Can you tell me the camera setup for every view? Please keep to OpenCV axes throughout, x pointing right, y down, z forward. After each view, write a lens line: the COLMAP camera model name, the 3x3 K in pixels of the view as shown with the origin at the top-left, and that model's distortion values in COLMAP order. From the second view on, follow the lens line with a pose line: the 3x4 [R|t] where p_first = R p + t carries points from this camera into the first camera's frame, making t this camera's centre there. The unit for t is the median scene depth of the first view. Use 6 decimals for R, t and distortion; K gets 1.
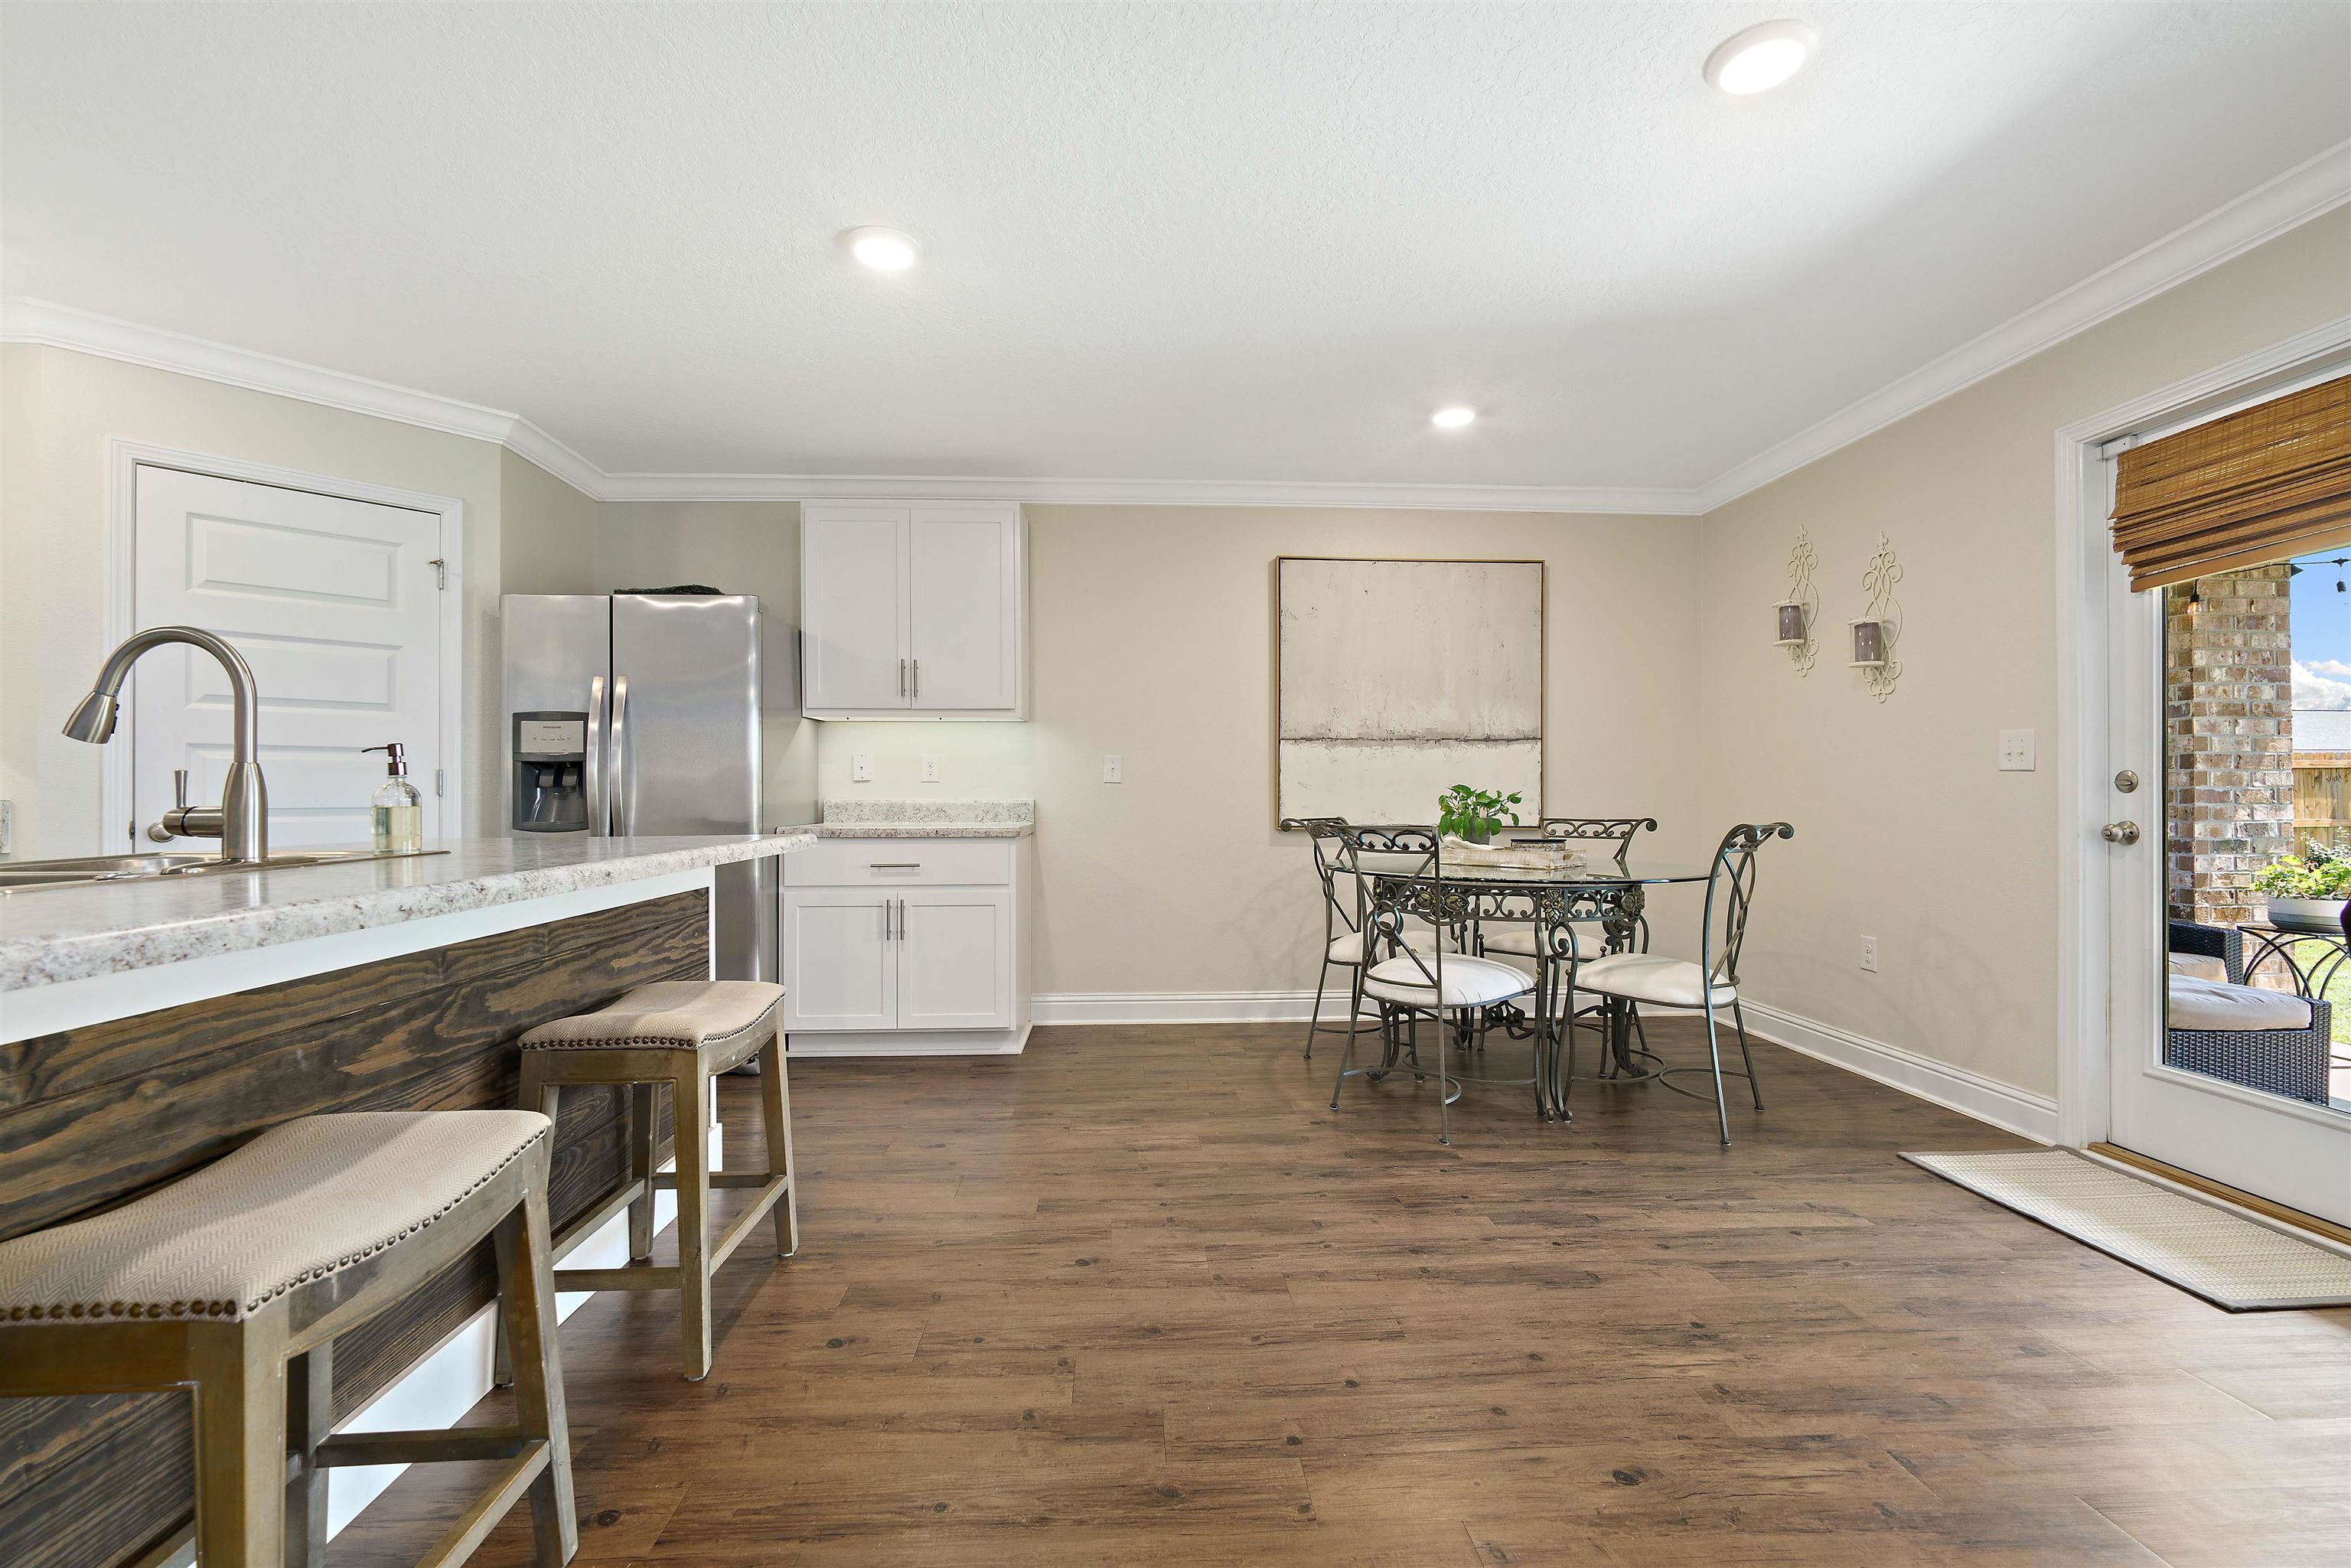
lens RADIAL K [[1022.6, 0, 1178.3], [0, 1022.6, 785.1], [0, 0, 1]] dist [-0.004899, 0.000829]
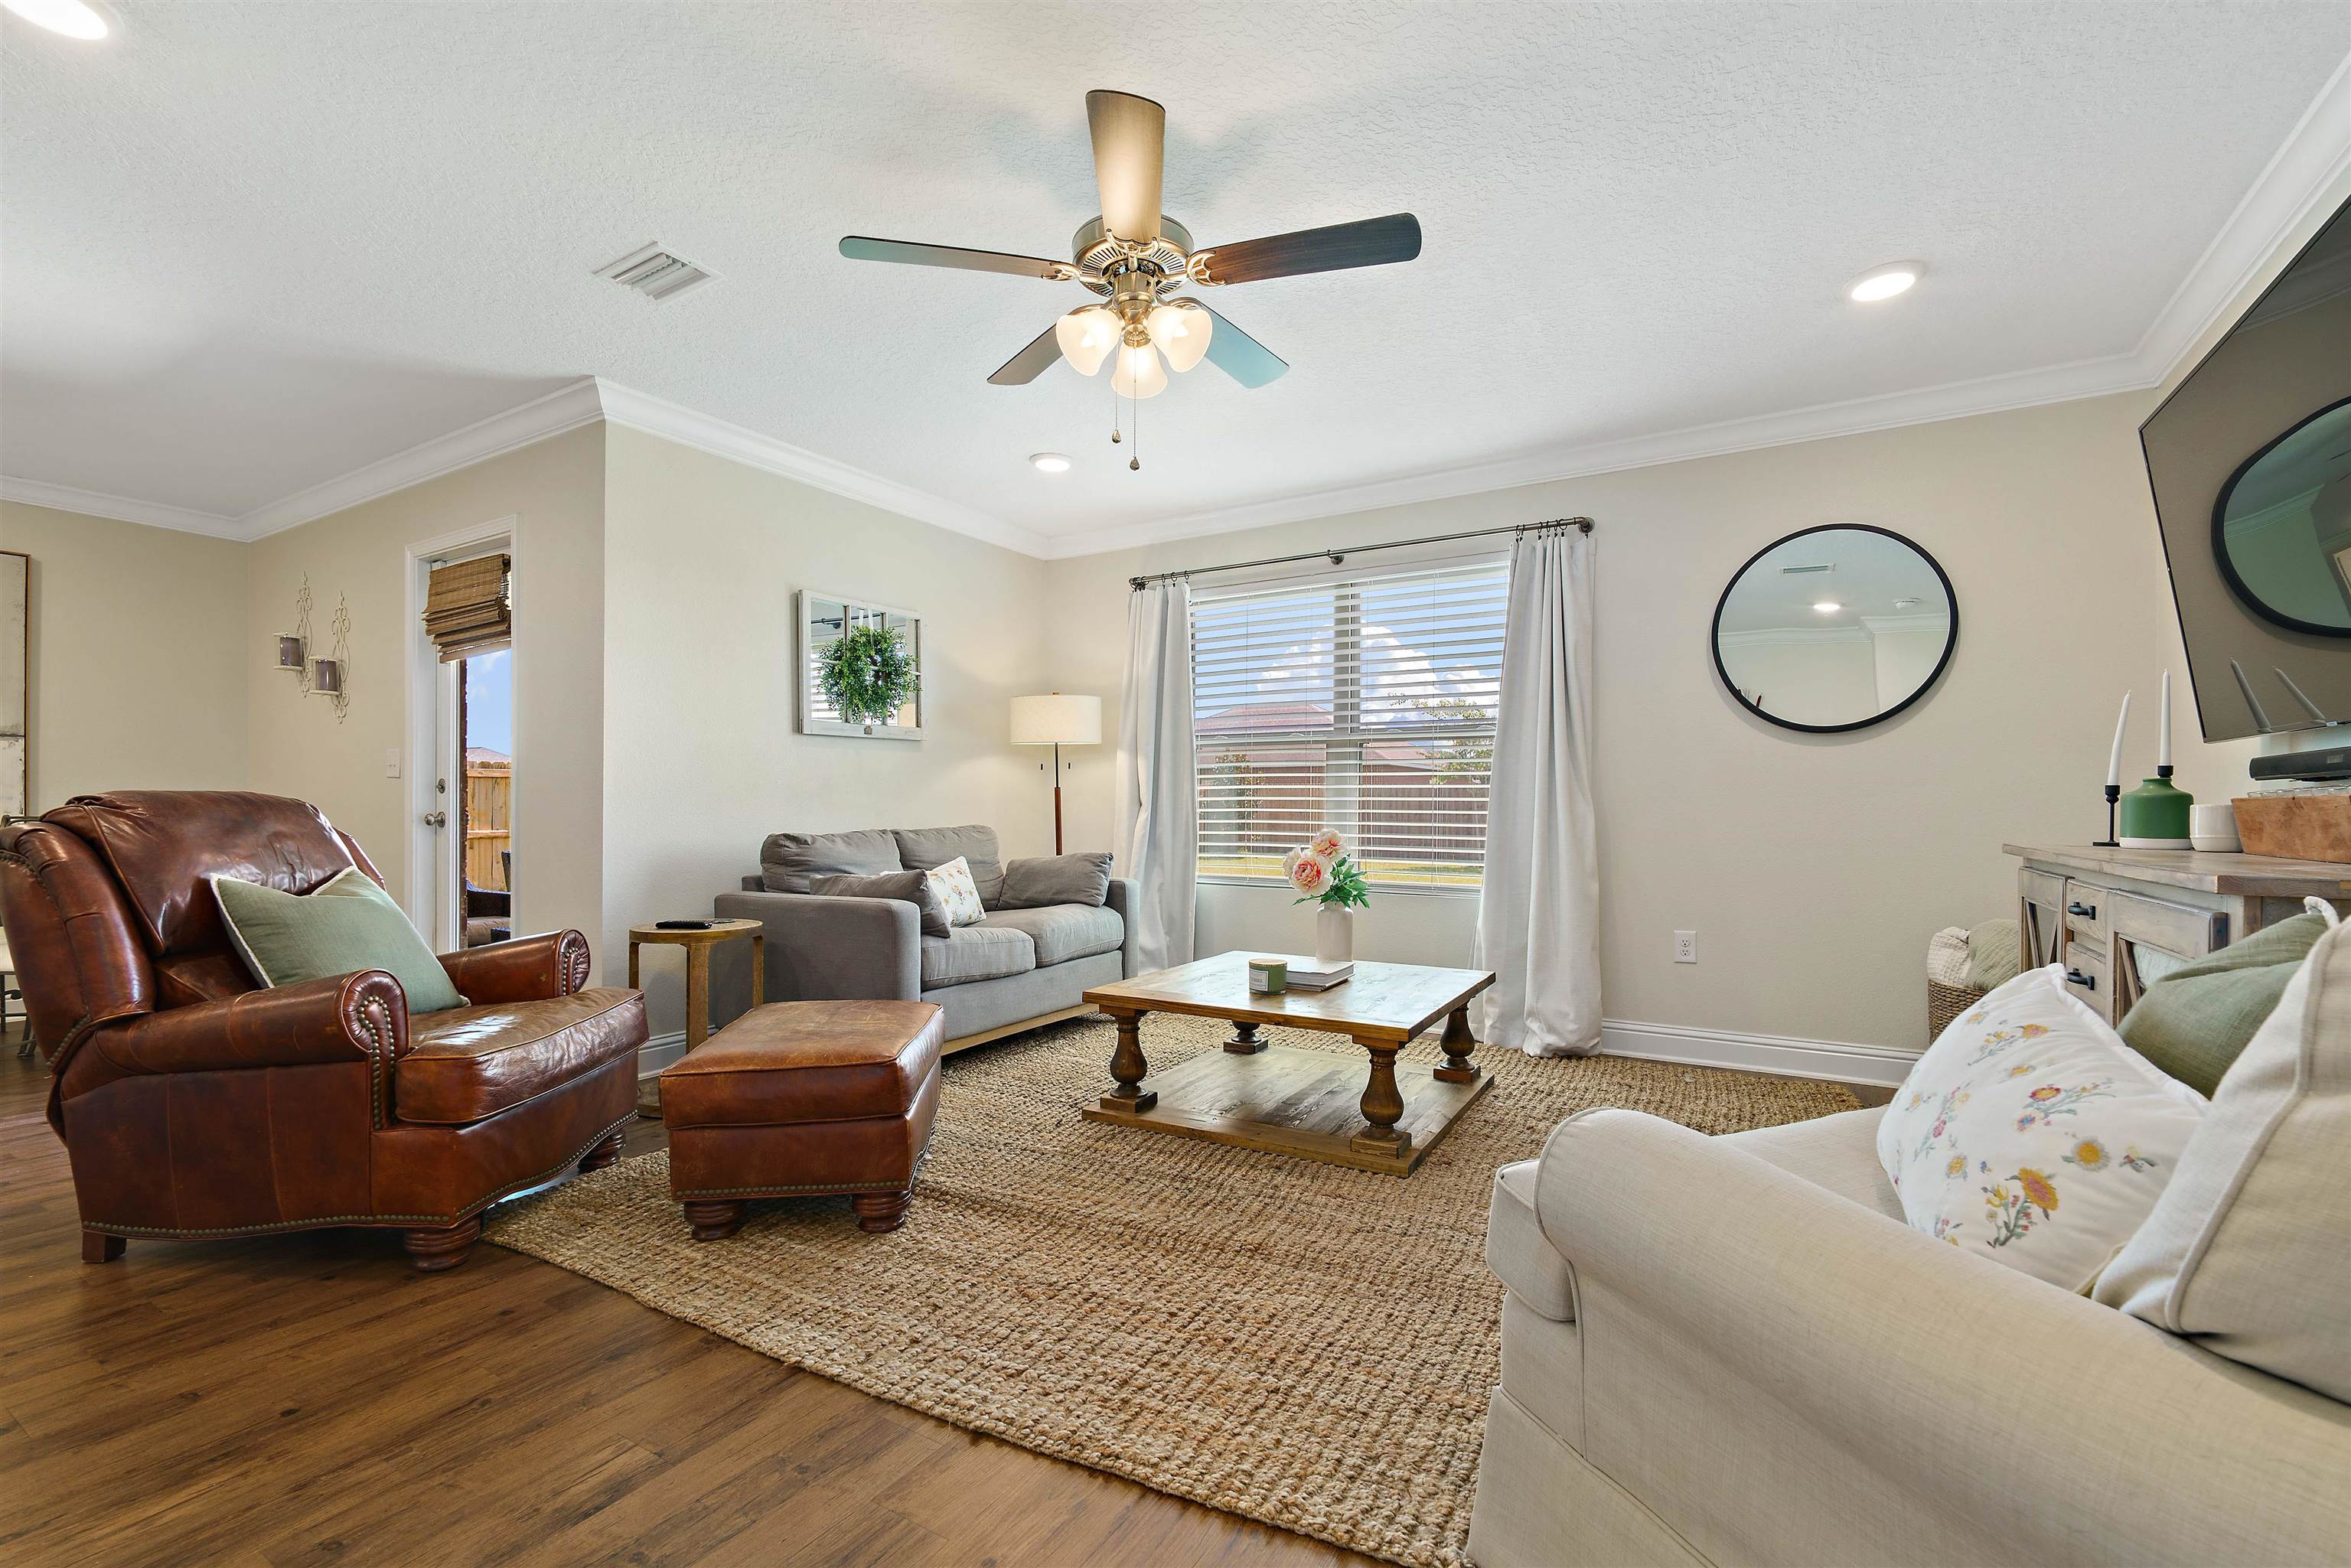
lens RADIAL K [[1022.6, 0, 1186.5], [0, 1022.6, 780.9], [0, 0, 1]] dist [-0.004899, 0.000829]
pose [[0.551337, 0.027637, 0.833825, 0.274992], [-0.011608, 0.999609, -0.025456, 0.015729], [-0.834202, 0.004356, 0.551442, -0.783164]]
